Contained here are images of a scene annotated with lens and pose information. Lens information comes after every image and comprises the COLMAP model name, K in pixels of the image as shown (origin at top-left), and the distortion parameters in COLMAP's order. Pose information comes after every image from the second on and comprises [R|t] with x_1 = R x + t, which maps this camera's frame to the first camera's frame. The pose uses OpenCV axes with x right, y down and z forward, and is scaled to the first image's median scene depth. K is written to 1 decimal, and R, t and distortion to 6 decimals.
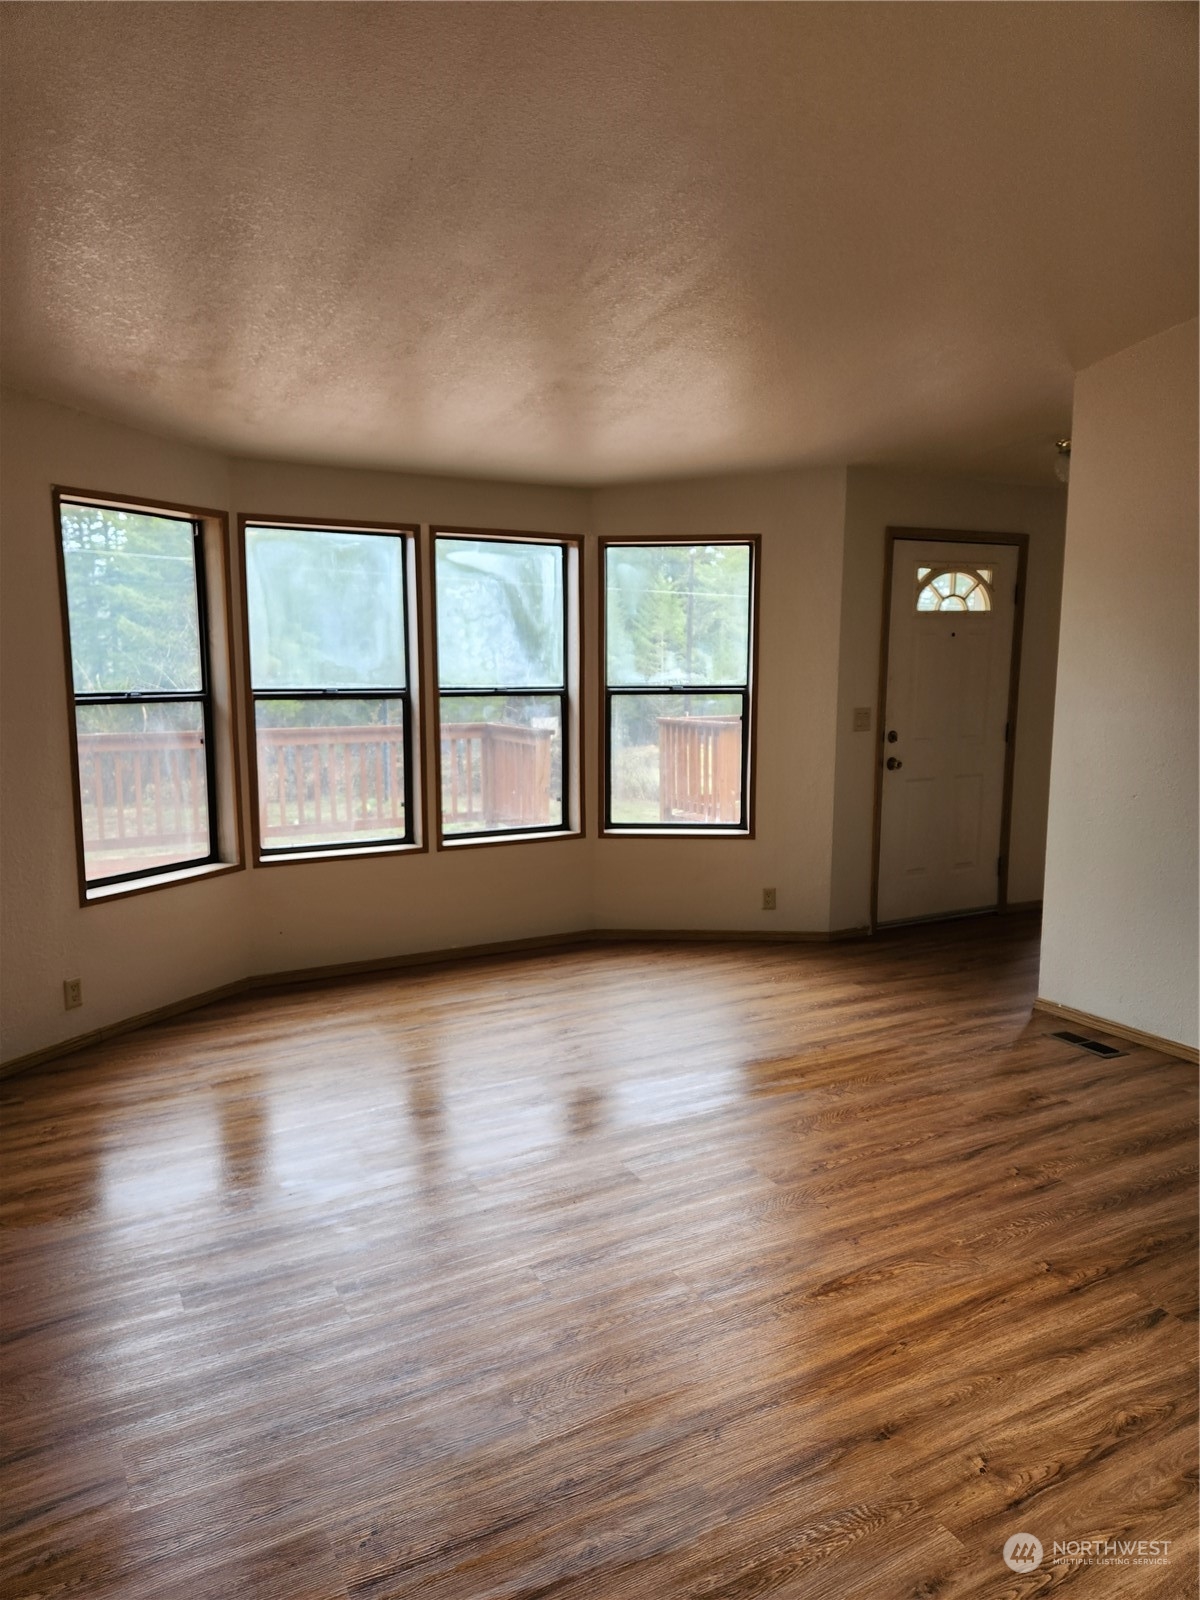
lens RADIAL K [[1060.7, 0, 605.8], [0, 1060.7, 831.2], [0, 0, 1]] dist [0.094485, -0.091046]
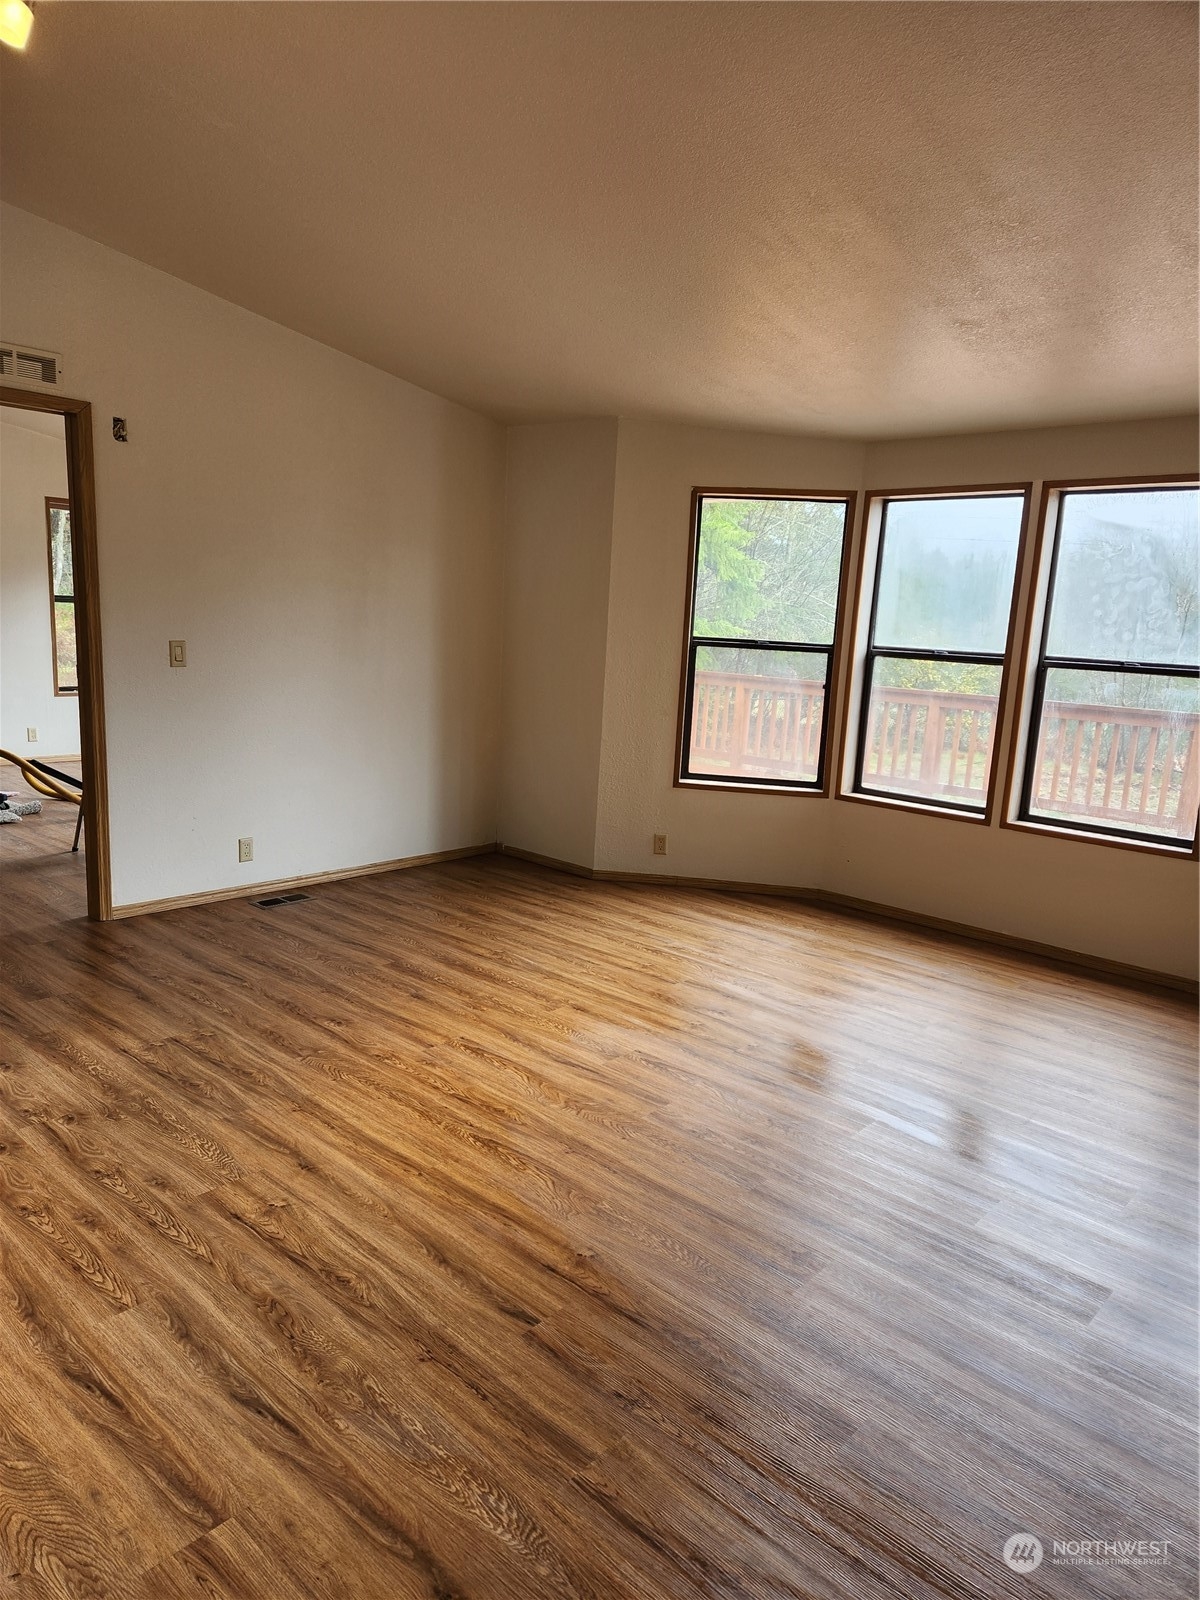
lens RADIAL K [[1060.7, 0, 605.8], [0, 1060.7, 831.2], [0, 0, 1]] dist [0.094485, -0.091046]
pose [[0.332151, 0.209106, -0.919756, 0.764681], [-0.203598, 0.968023, 0.146555, -0.058456], [0.920991, 0.138582, 0.364103, 0.403482]]
